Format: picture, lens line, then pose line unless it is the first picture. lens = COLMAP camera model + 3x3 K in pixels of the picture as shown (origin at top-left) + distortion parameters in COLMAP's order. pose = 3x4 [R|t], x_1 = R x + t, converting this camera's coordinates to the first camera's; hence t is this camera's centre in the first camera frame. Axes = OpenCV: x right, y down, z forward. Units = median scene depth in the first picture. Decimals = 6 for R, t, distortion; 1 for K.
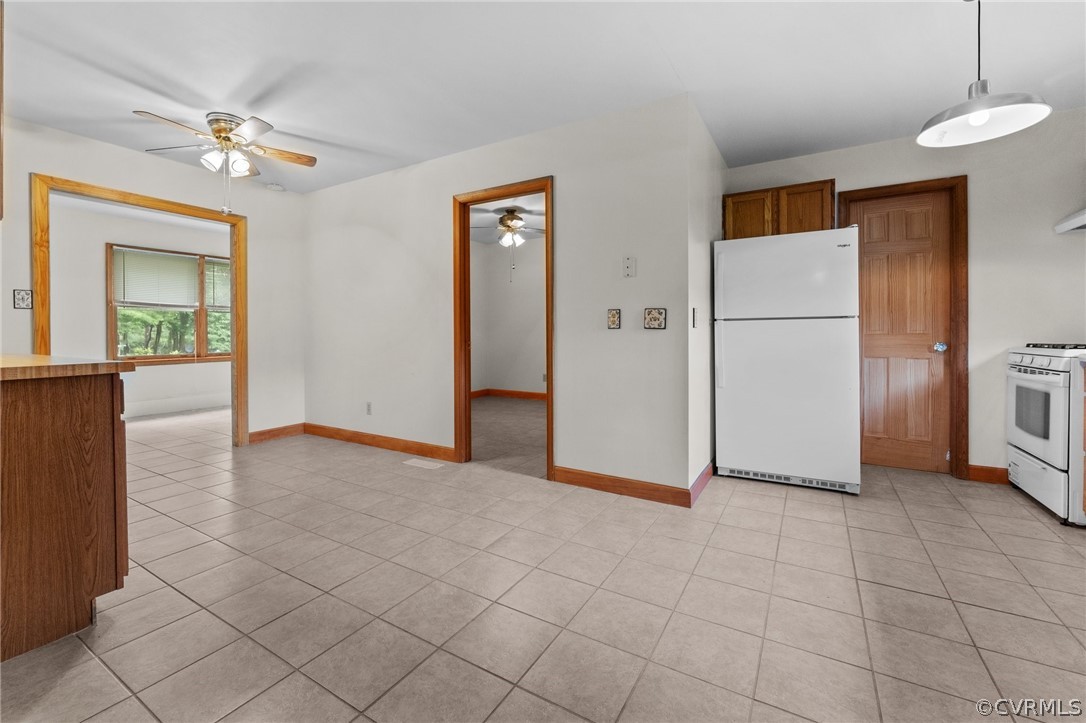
lens RADIAL K [[458.9, 0, 530.8], [0, 458.9, 333.2], [0, 0, 1]] dist [-0.006151, 0.001001]
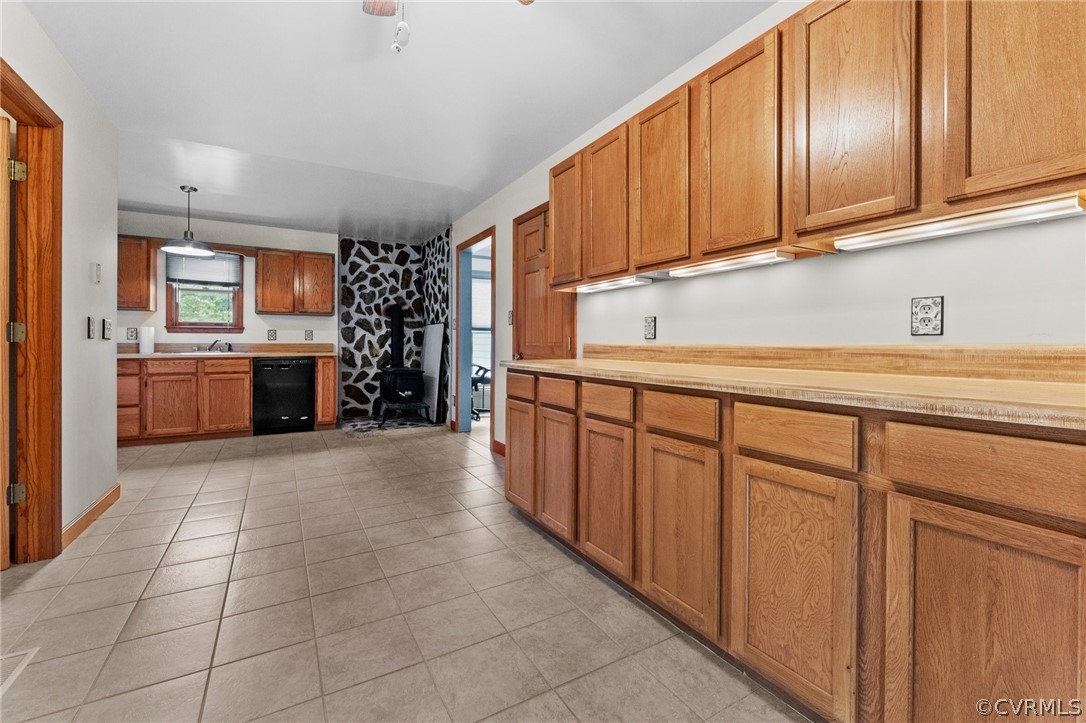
lens RADIAL K [[458.9, 0, 538.8], [0, 458.9, 344.0], [0, 0, 1]] dist [-0.006151, 0.001001]
pose [[-0.880371, -0.003393, 0.474273, -1.060869], [-0.000094, 0.999976, 0.006980, -0.008421], [-0.474285, 0.006101, -0.880350, 1.428991]]
